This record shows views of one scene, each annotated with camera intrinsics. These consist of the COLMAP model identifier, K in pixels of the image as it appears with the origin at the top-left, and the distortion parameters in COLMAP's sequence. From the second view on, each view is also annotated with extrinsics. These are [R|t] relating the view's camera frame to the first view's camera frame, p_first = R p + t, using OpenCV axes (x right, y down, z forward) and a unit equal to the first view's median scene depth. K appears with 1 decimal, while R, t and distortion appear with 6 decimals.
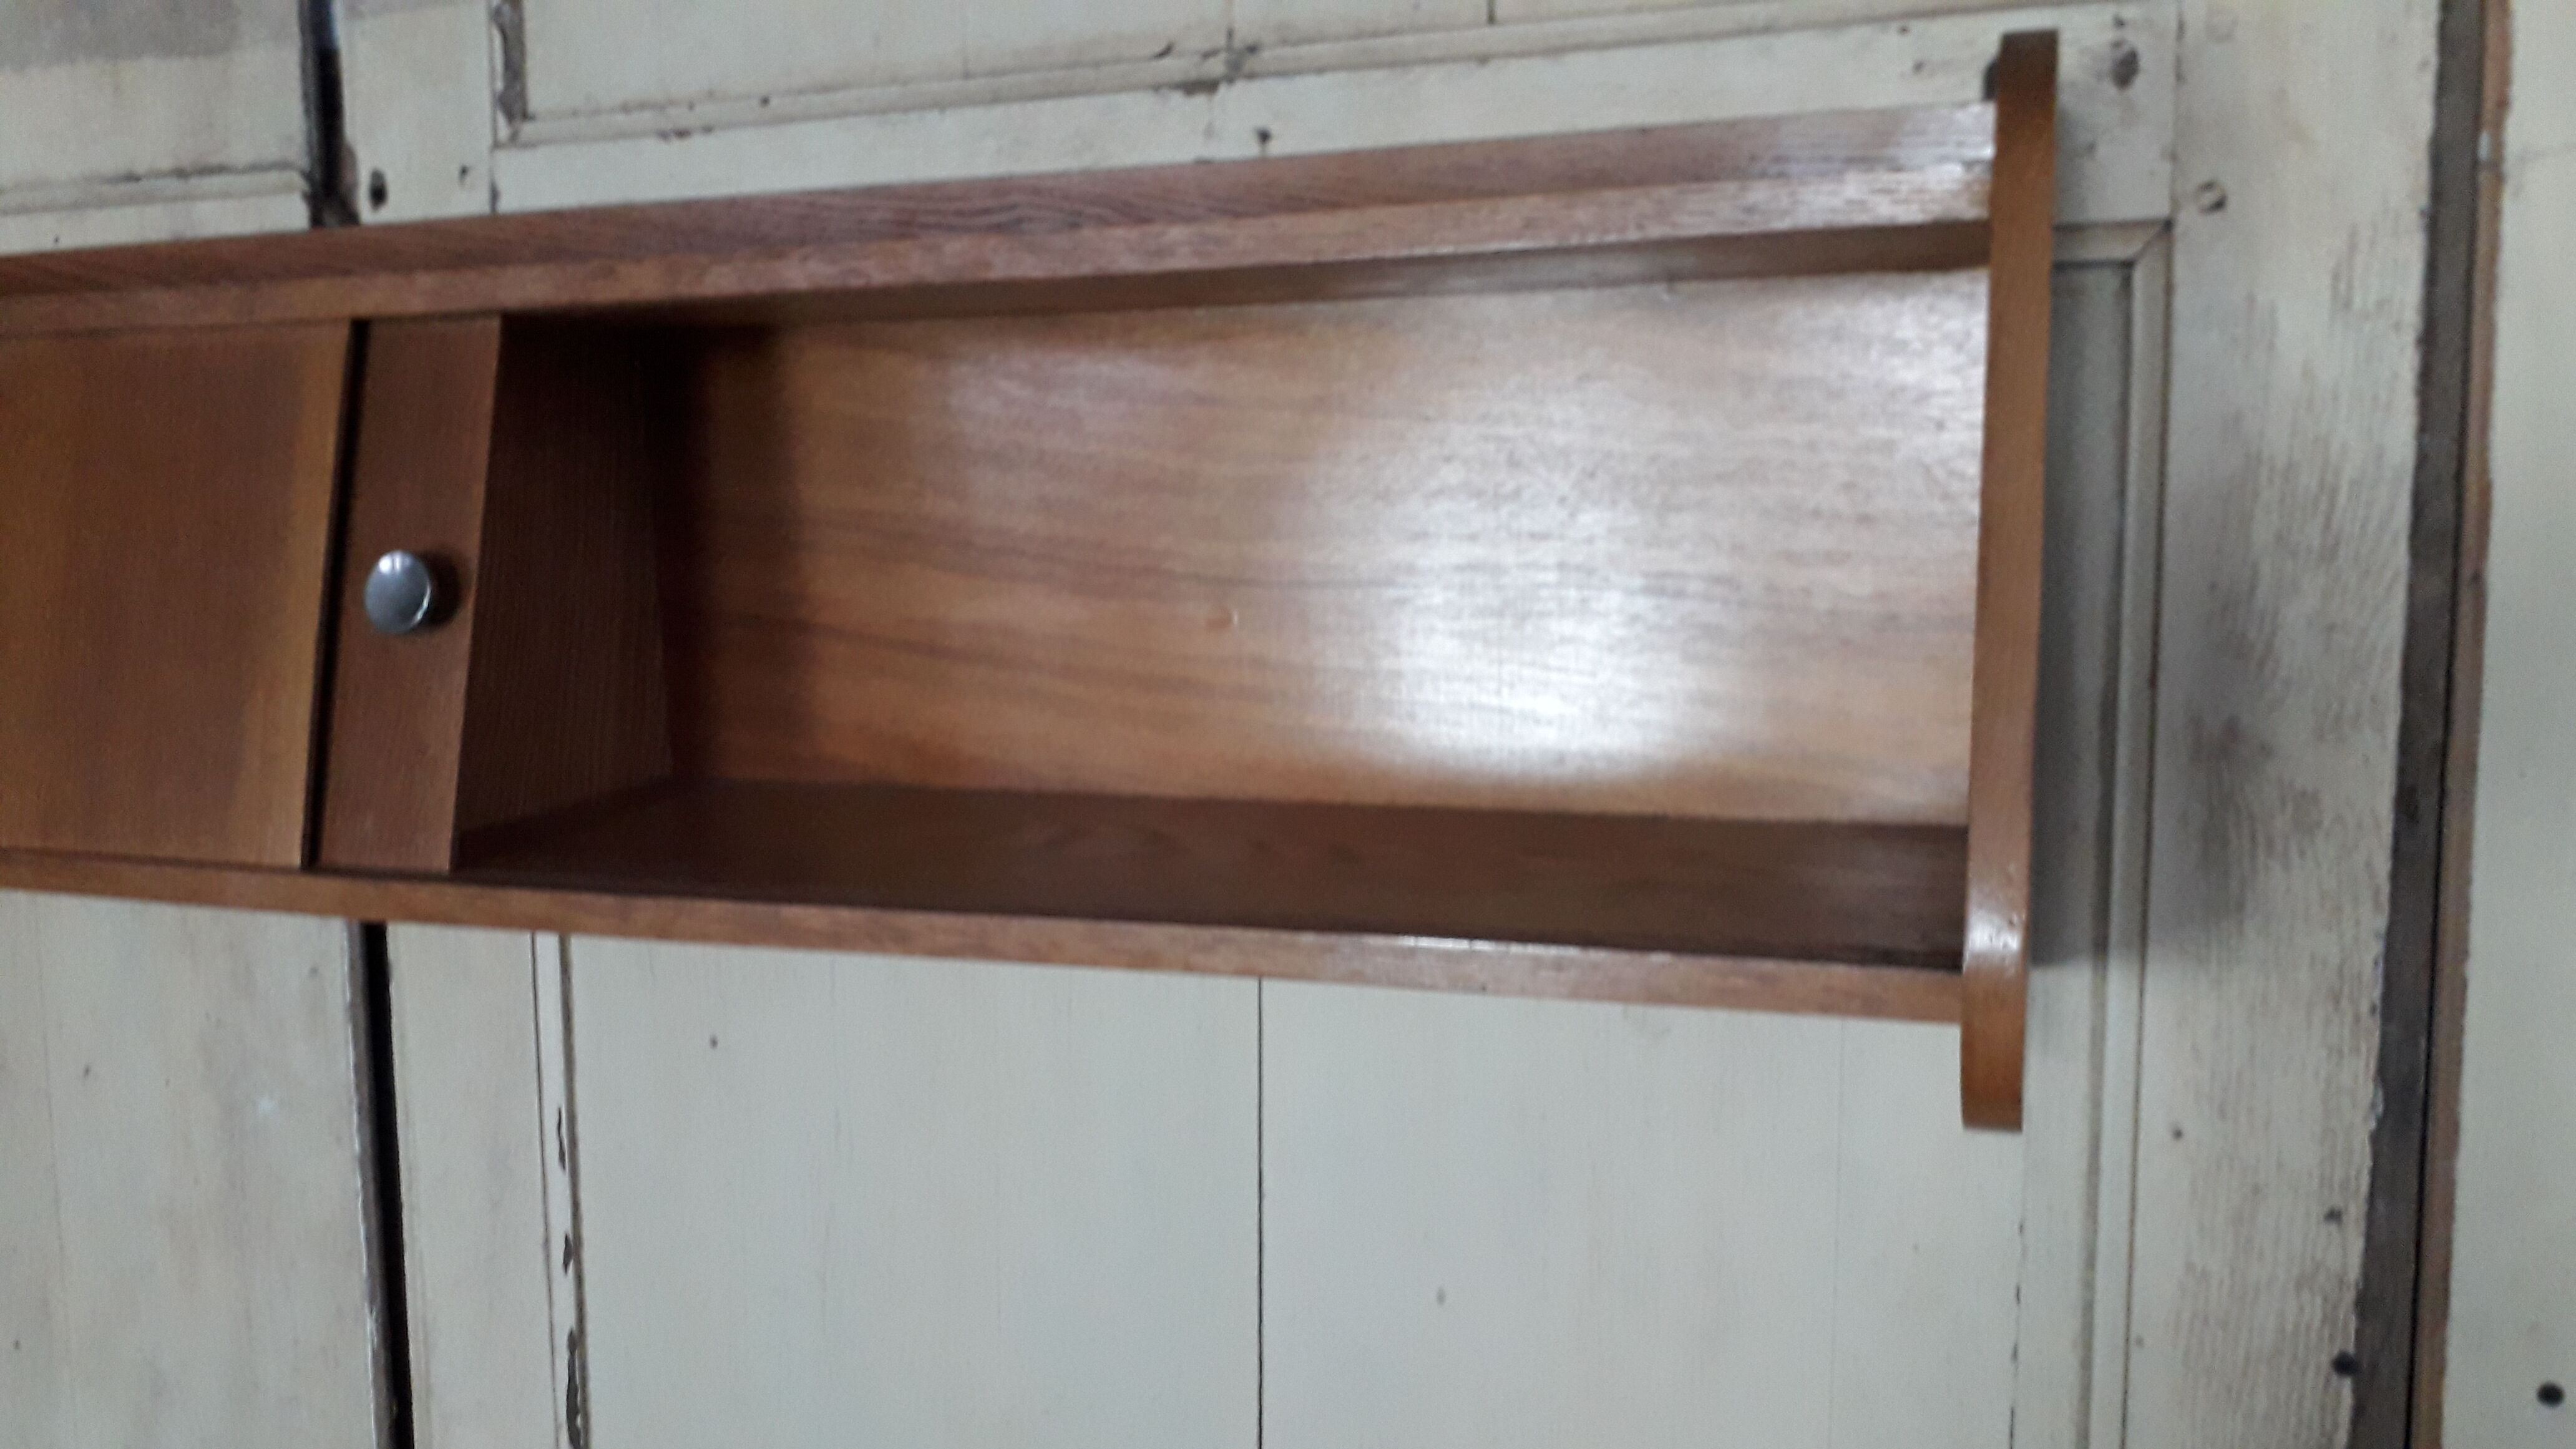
lens RADIAL K [[2117.4, 0, 1216.1], [0, 2117.4, 781.7], [0, 0, 1]] dist [0.053136, -0.123947]
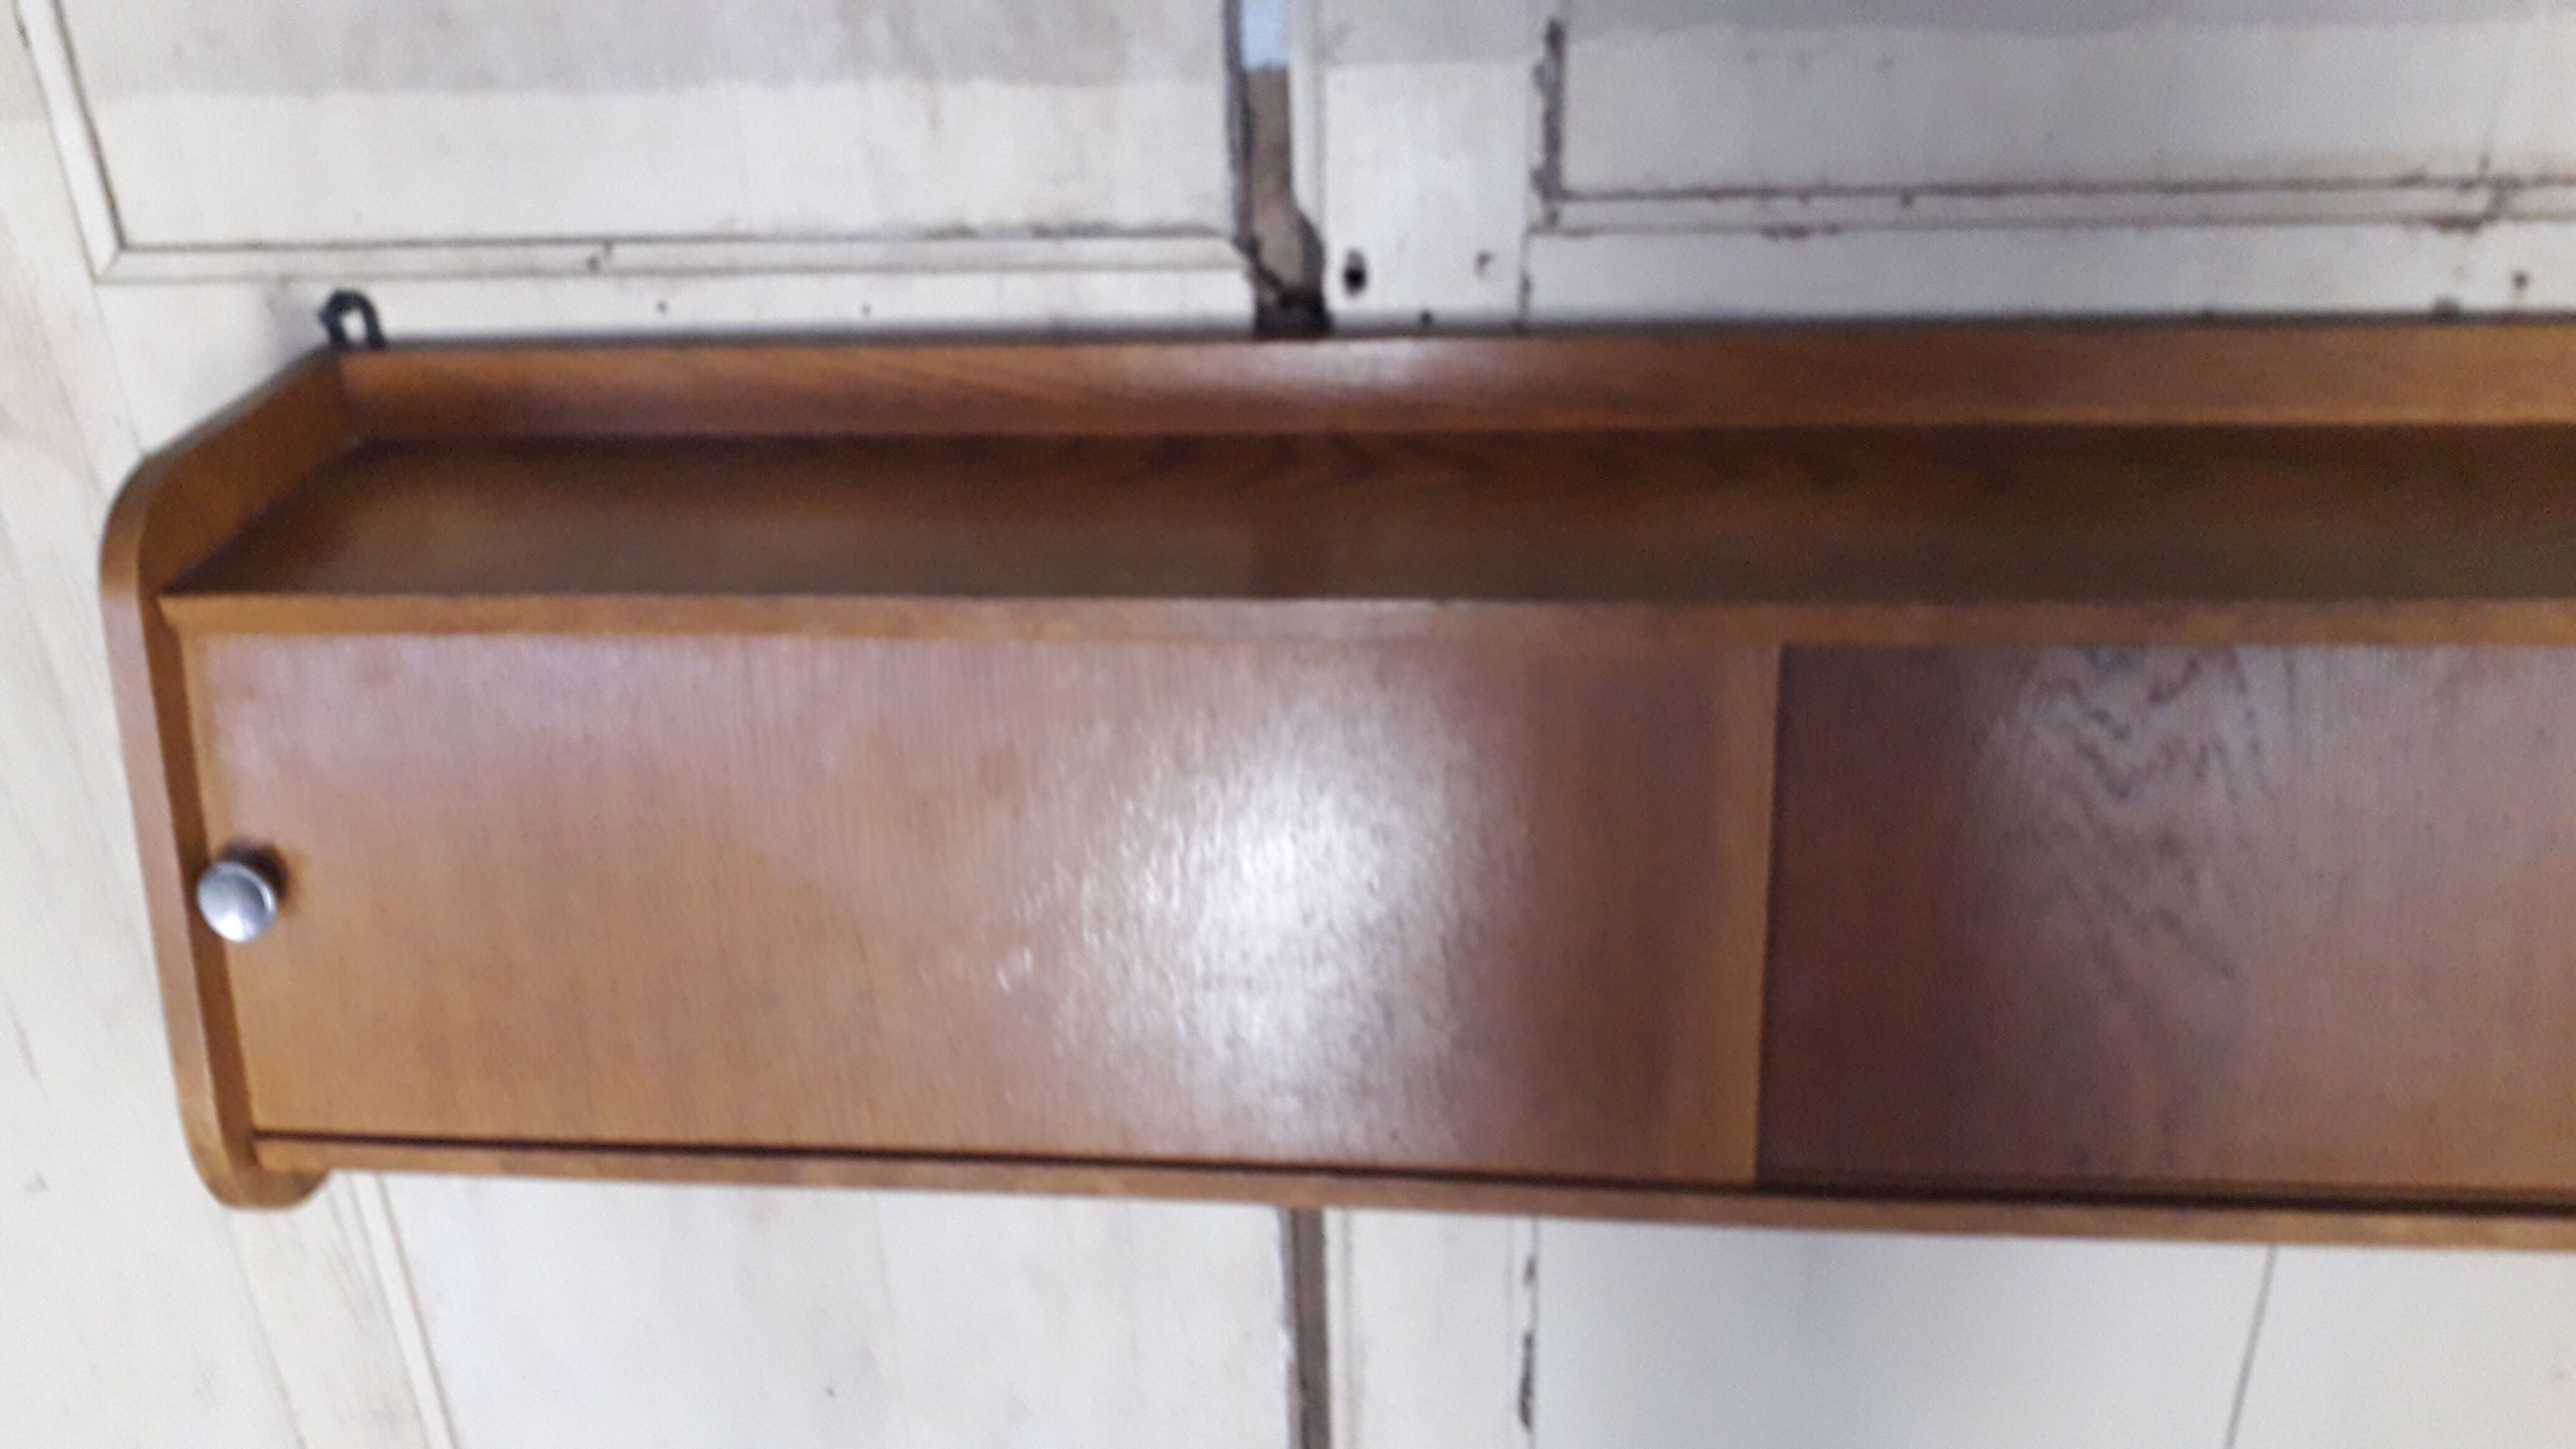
lens RADIAL K [[2117.4, 0, 1253.9], [0, 2117.4, 790.7], [0, 0, 1]] dist [0.053136, -0.123947]
pose [[0.963627, -0.145628, 0.224086, -0.779773], [0.063573, 0.939331, 0.337069, -0.443411], [-0.259578, -0.310563, 0.914423, 0.189194]]
